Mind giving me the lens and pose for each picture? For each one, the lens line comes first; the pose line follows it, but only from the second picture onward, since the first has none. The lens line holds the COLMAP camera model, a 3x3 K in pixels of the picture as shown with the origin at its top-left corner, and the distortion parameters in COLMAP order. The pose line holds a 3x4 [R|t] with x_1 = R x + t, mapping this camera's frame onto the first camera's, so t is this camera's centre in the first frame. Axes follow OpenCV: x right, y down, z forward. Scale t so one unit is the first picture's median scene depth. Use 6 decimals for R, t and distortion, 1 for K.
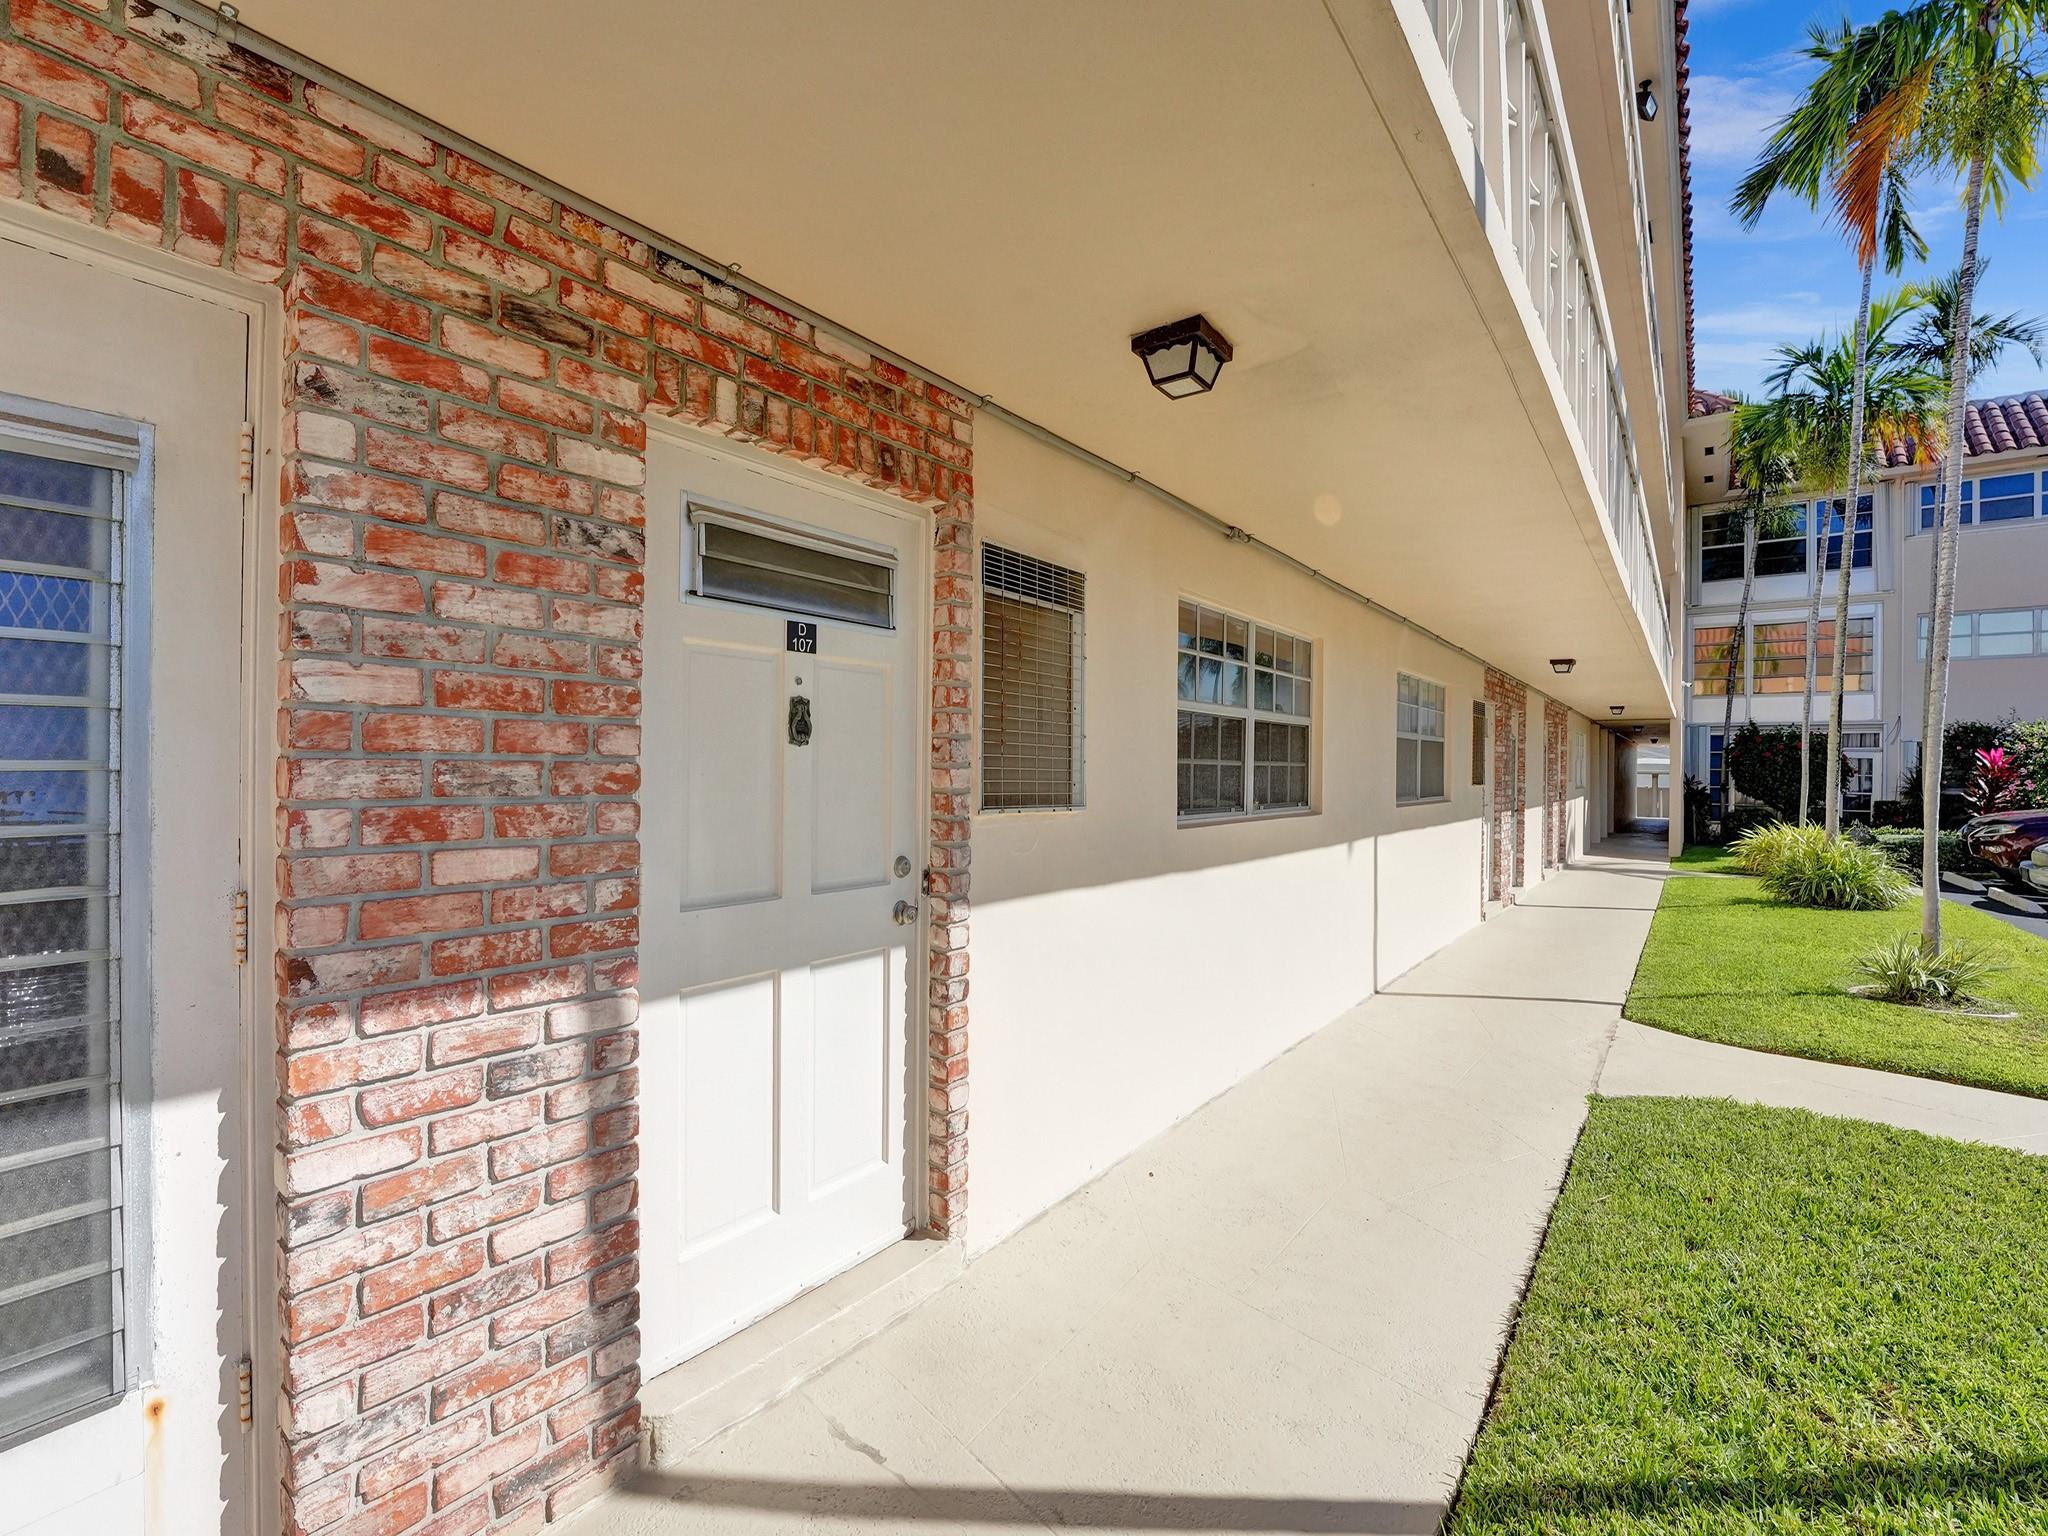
lens RADIAL K [[834.9, 0, 1019.6], [0, 834.9, 773.8], [0, 0, 1]] dist [-0.023363, -0.000024]
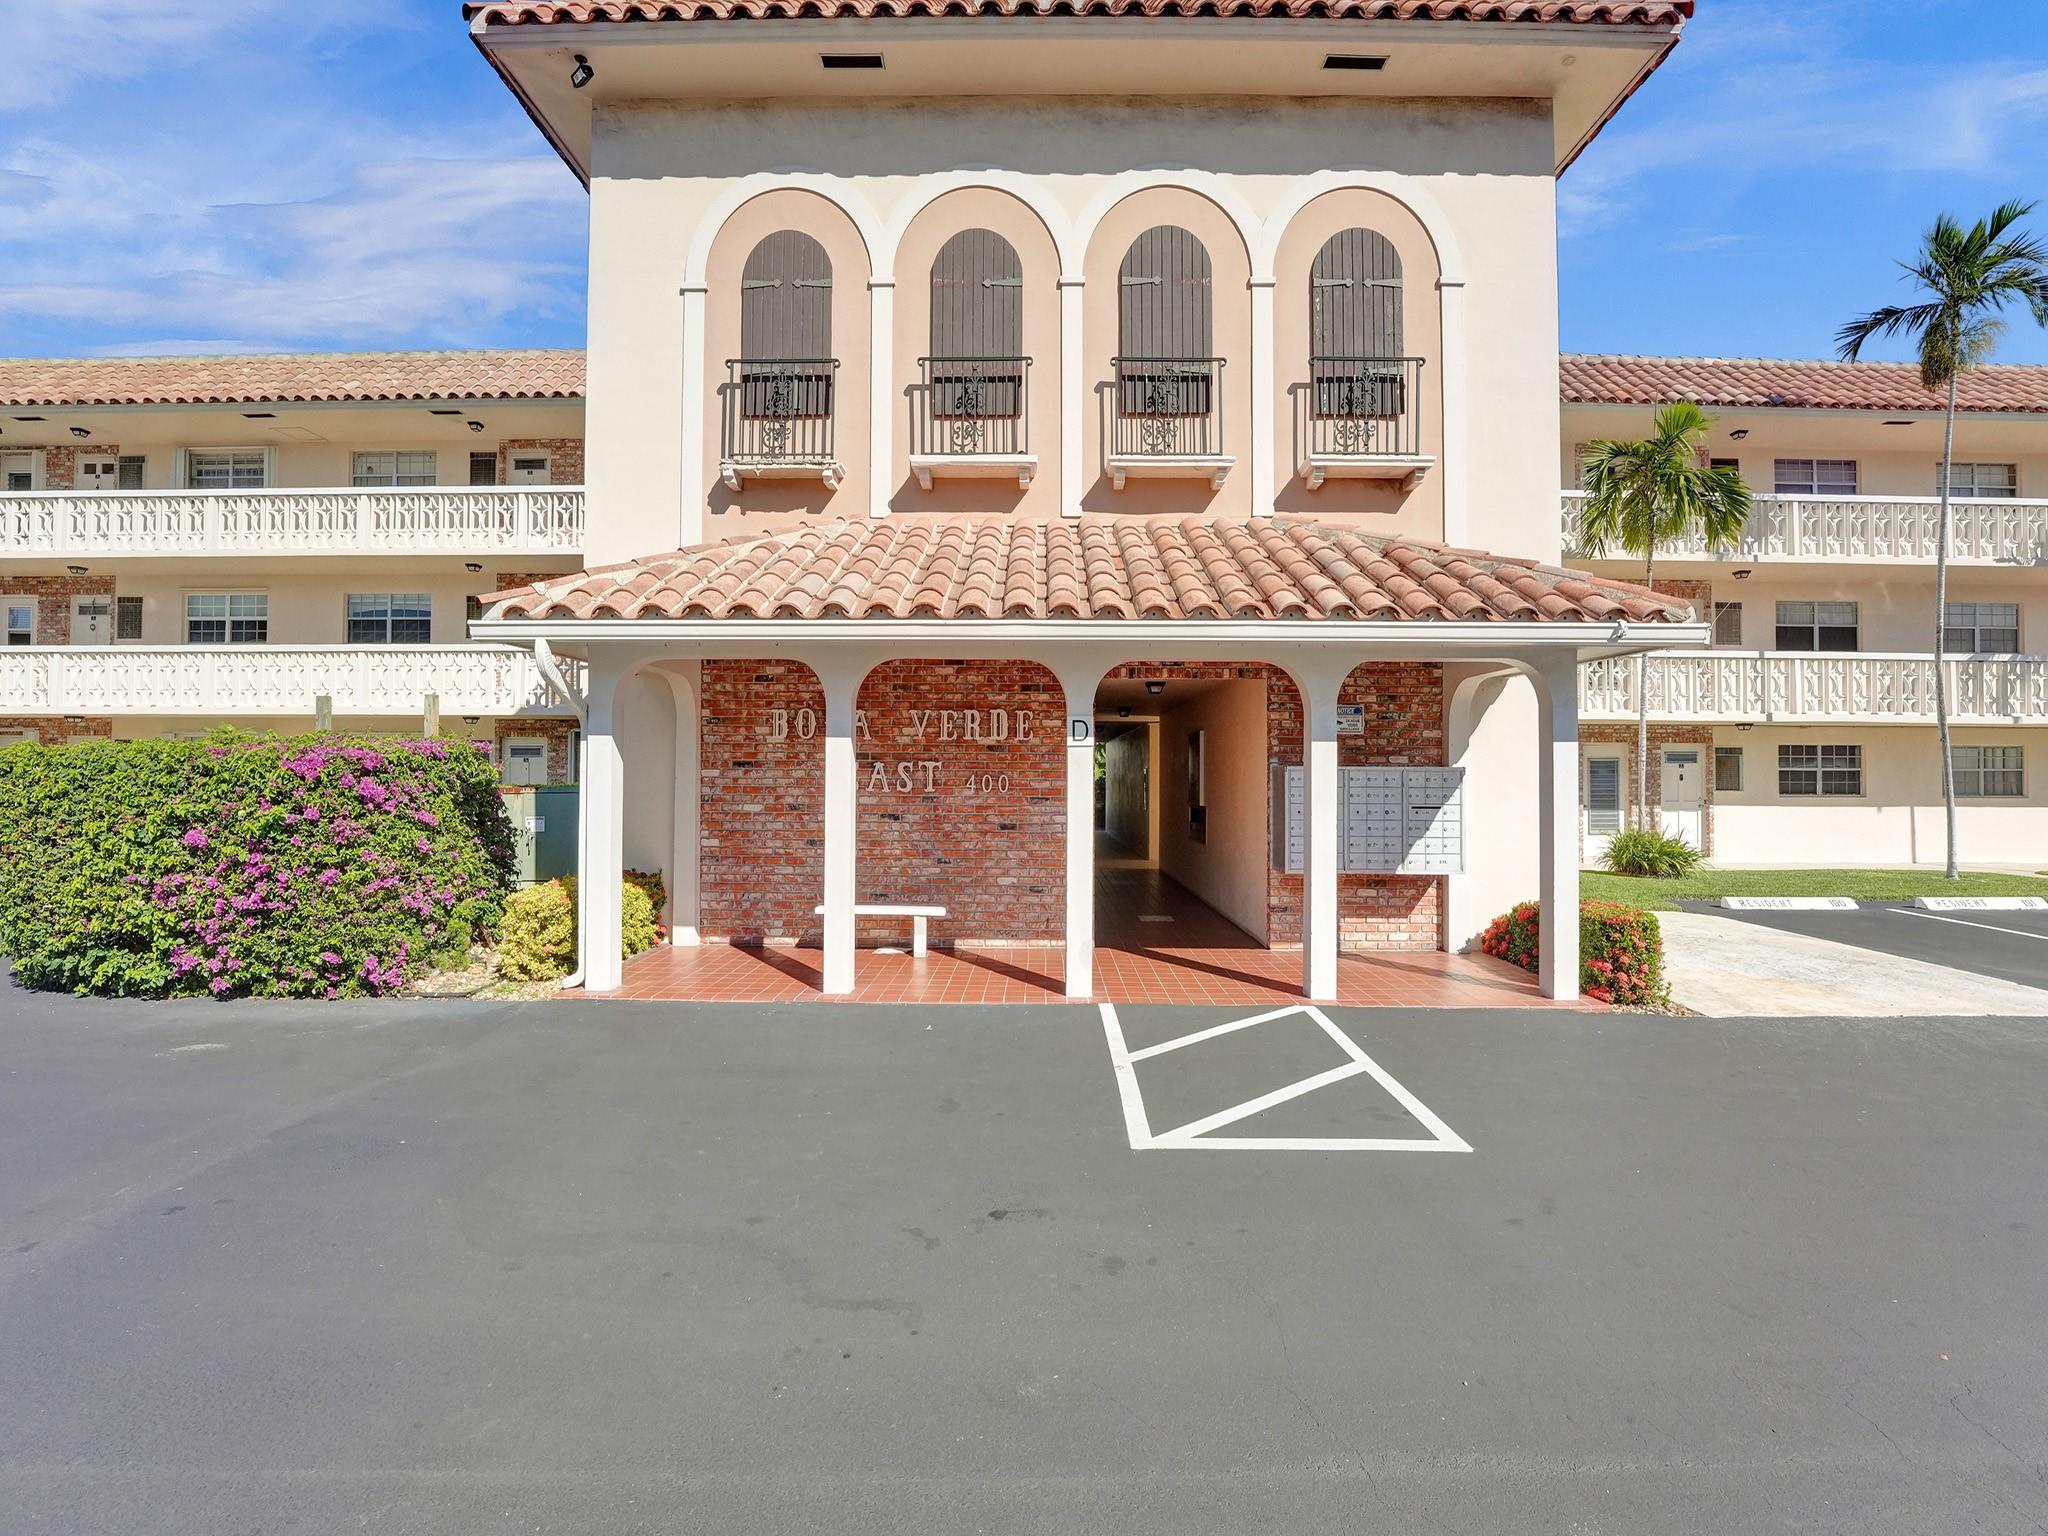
lens RADIAL K [[834.9, 0, 1019.6], [0, 834.9, 773.8], [0, 0, 1]] dist [-0.023363, -0.000024]
pose [[0.625572, -0.015883, -0.780005, 1.565185], [-0.001961, 0.999758, -0.021931, 0.068185], [0.780164, 0.015249, 0.625389, -7.267766]]
